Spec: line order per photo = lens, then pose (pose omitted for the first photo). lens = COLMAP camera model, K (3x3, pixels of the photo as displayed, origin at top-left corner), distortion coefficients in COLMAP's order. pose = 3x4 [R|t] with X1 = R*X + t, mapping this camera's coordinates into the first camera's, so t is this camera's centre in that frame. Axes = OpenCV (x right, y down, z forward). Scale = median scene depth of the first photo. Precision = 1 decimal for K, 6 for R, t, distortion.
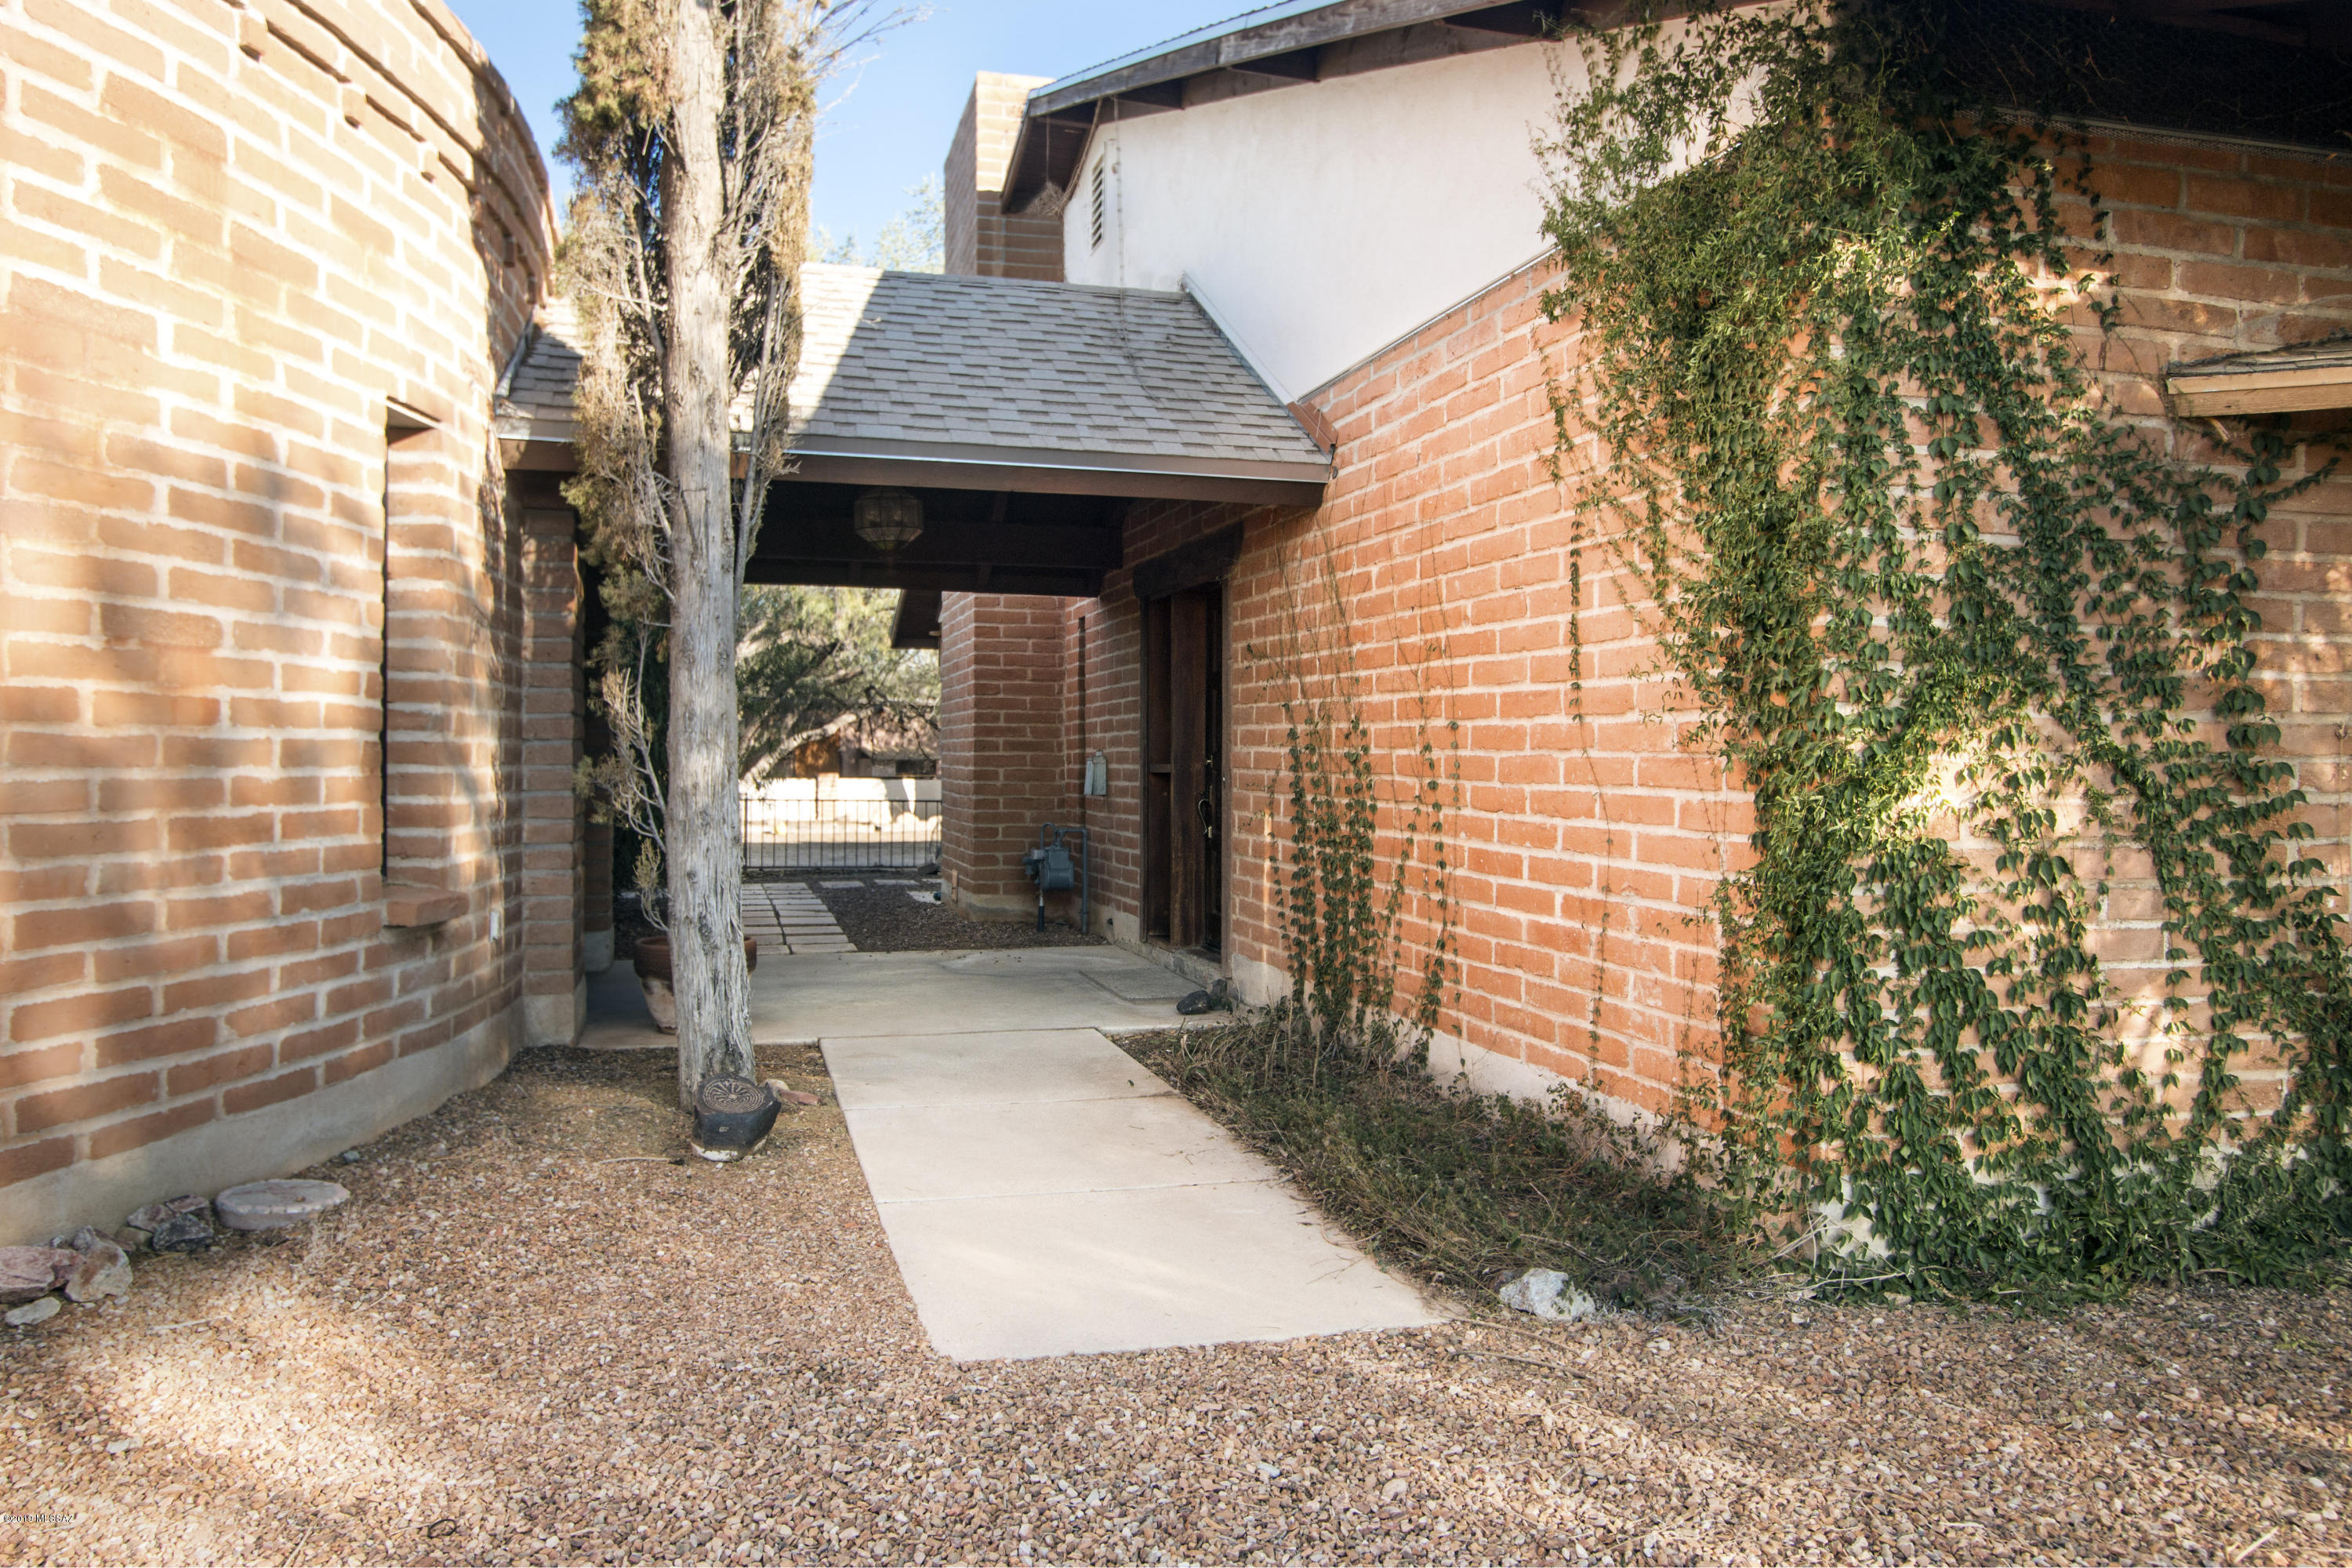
lens RADIAL K [[1620.1, 0, 1176.0], [0, 1620.1, 784.0], [0, 0, 1]] dist [0.001495, -0.000199]
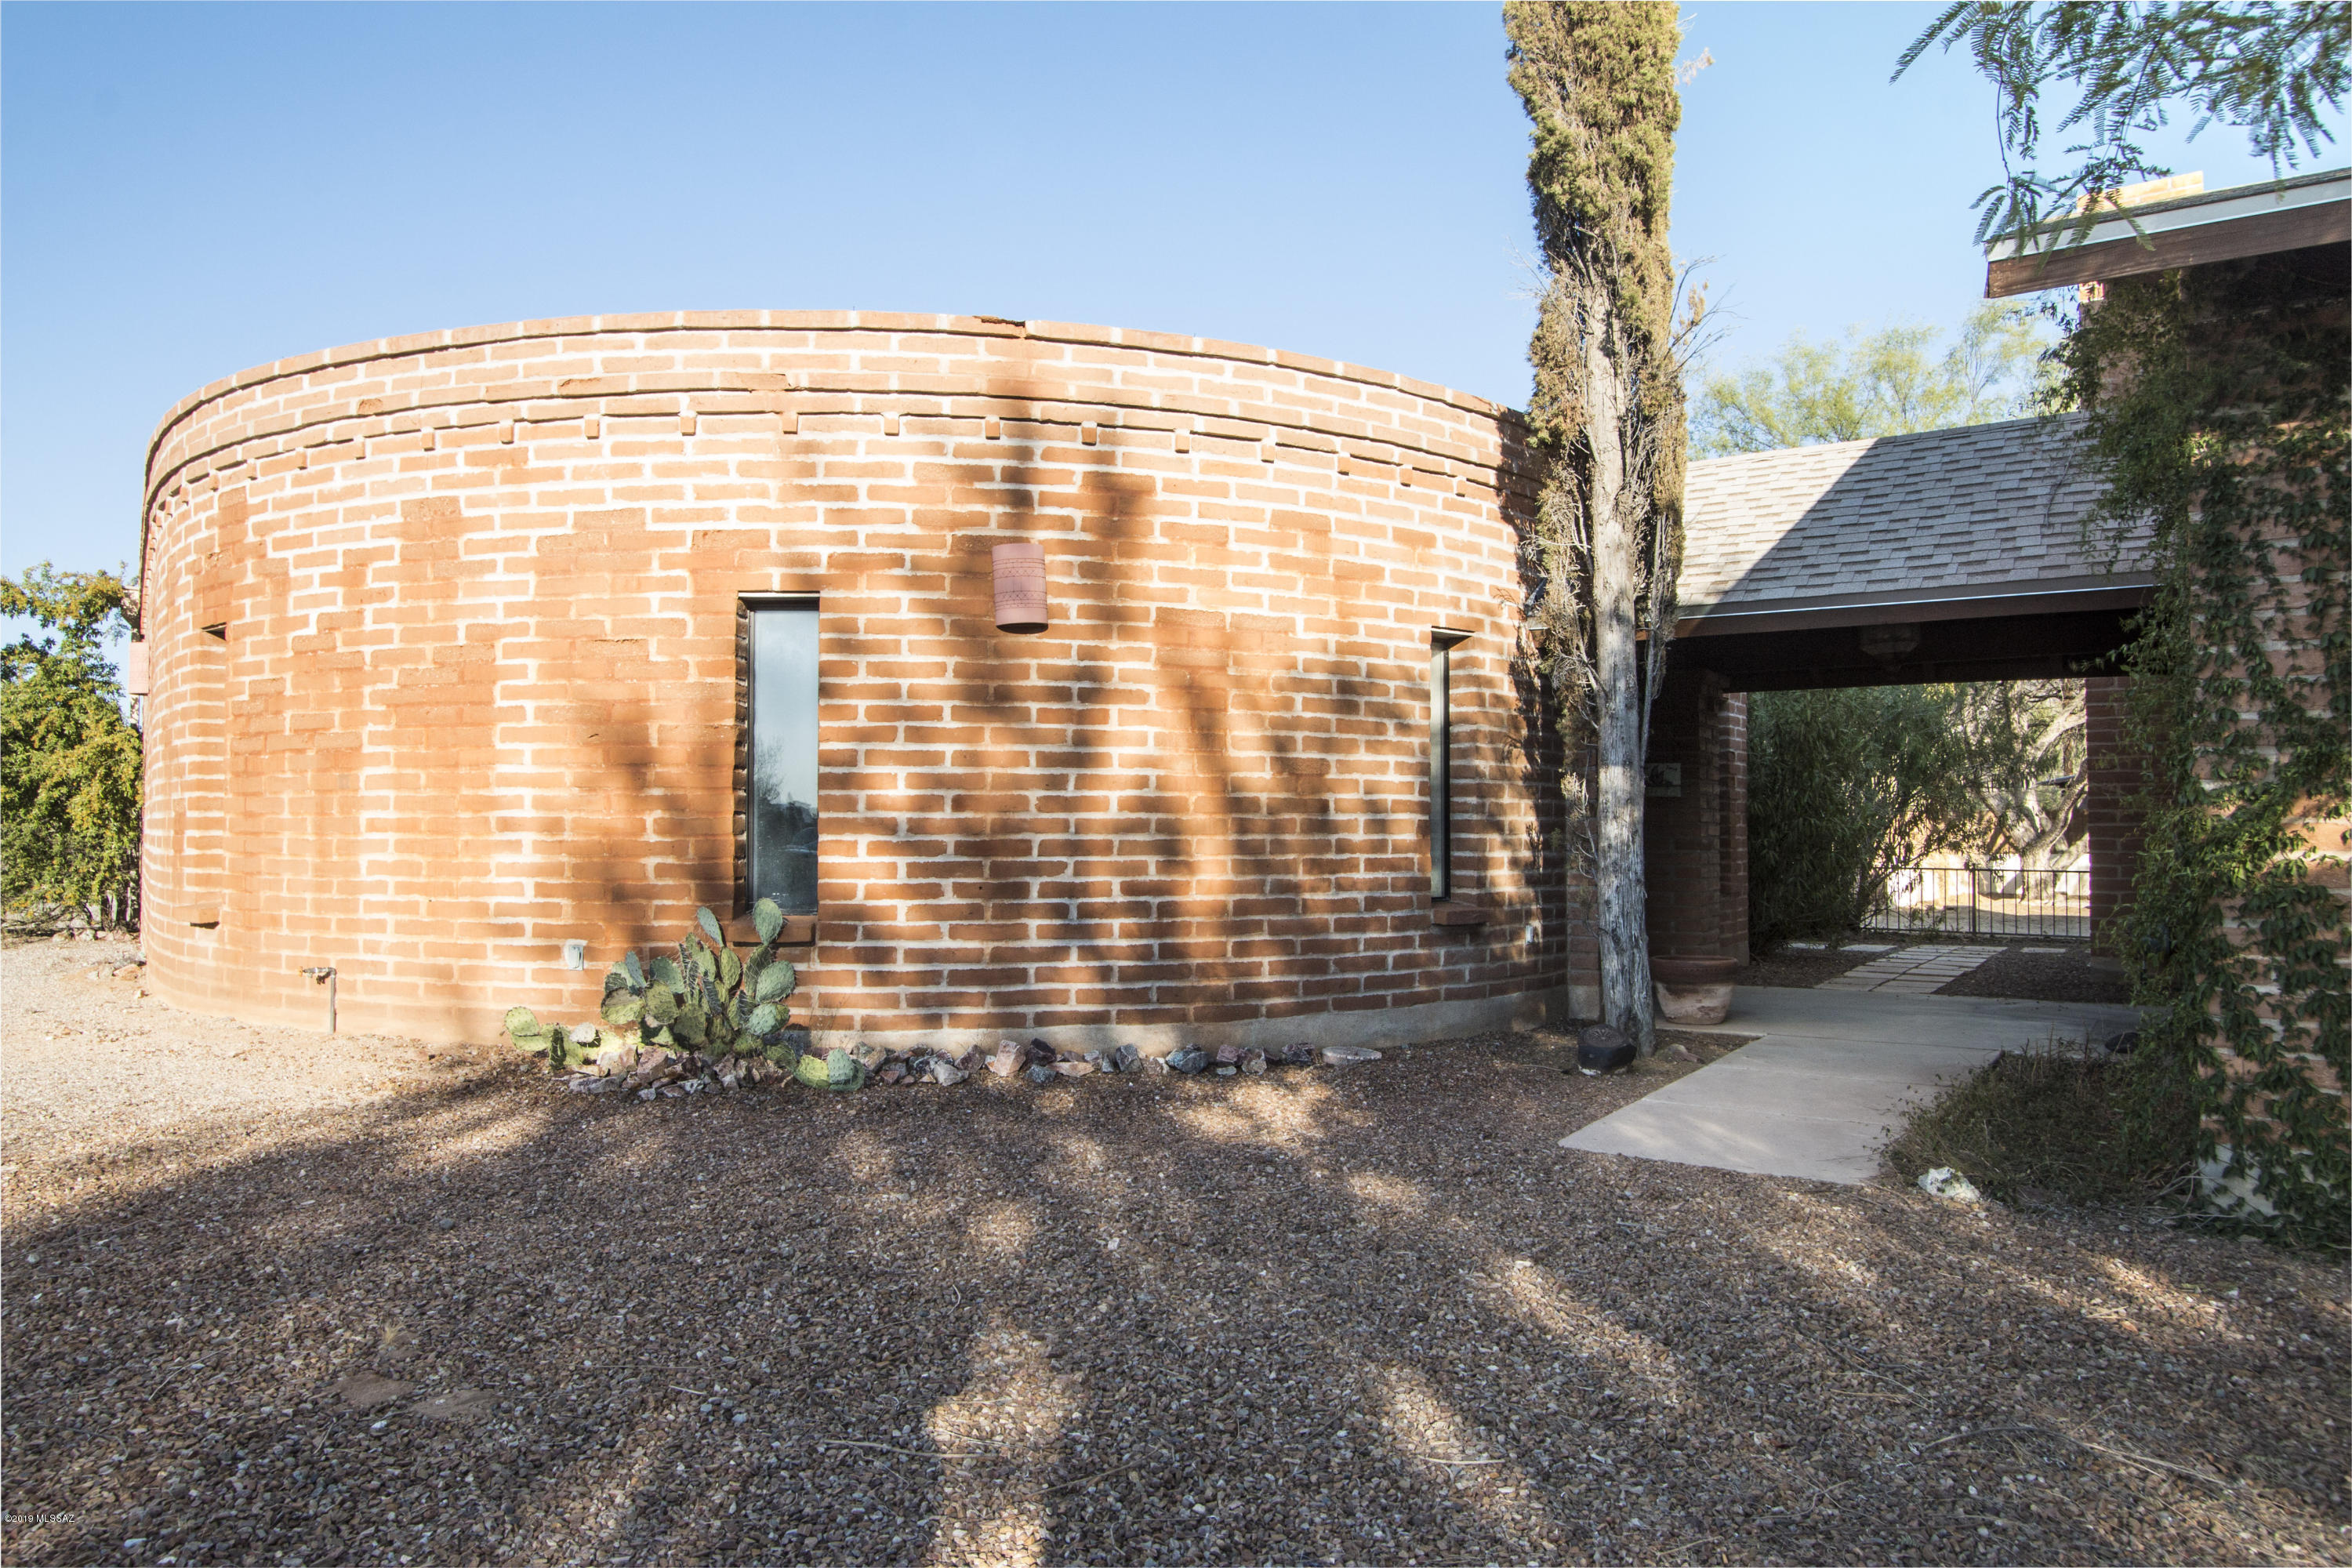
lens RADIAL K [[1608.2, 0, 1176.0], [0, 1608.2, 784.0], [0, 0, 1]] dist [0.047990, 0.001385]
pose [[0.669561, -0.026825, -0.742272, 0.749346], [-0.007220, 0.999065, -0.042618, 0.014488], [0.742722, 0.033895, 0.668742, -0.460773]]
